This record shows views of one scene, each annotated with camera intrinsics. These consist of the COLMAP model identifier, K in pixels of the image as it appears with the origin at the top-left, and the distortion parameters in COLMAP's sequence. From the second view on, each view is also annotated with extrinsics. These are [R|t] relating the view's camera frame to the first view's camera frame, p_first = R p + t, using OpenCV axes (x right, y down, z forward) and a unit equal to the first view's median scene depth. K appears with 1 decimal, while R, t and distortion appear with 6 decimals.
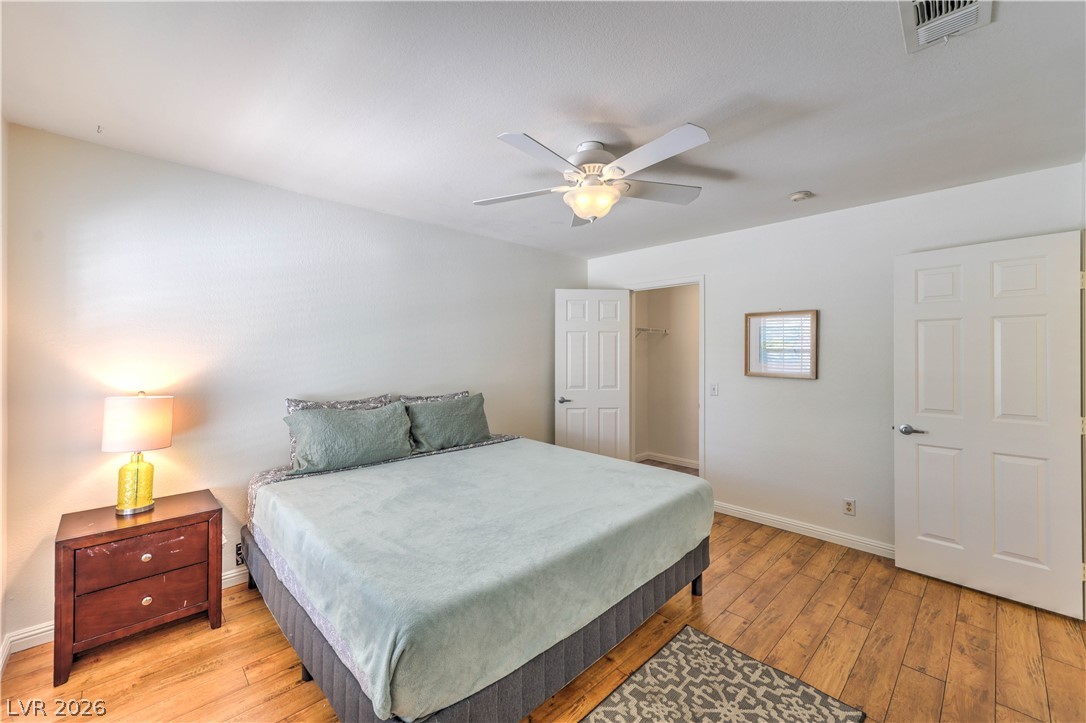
lens RADIAL K [[434.4, 0, 547.7], [0, 434.4, 349.9], [0, 0, 1]] dist [0.002594, 0.000684]
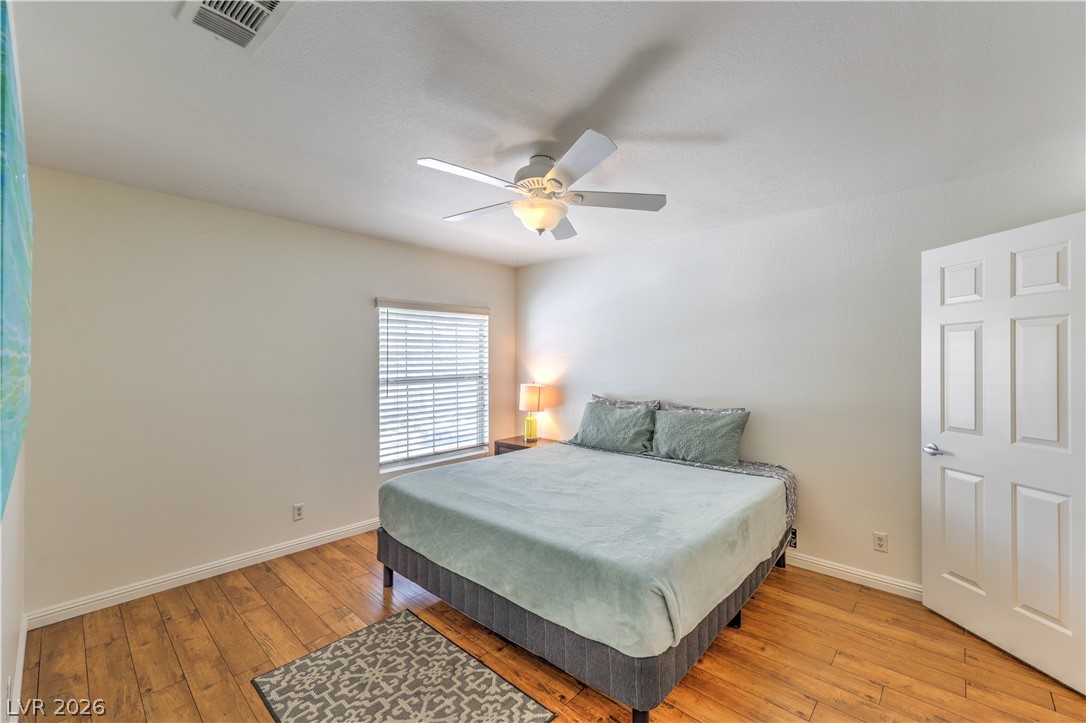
lens RADIAL K [[436.4, 0, 543.0], [0, 436.4, 361.5], [0, 0, 1]] dist [-0.000809, 0.000035]
pose [[0.064248, -0.003915, -0.997926, 1.179171], [0.001623, 0.999991, -0.003818, 0.008672], [0.997933, -0.001374, 0.064253, 1.000594]]
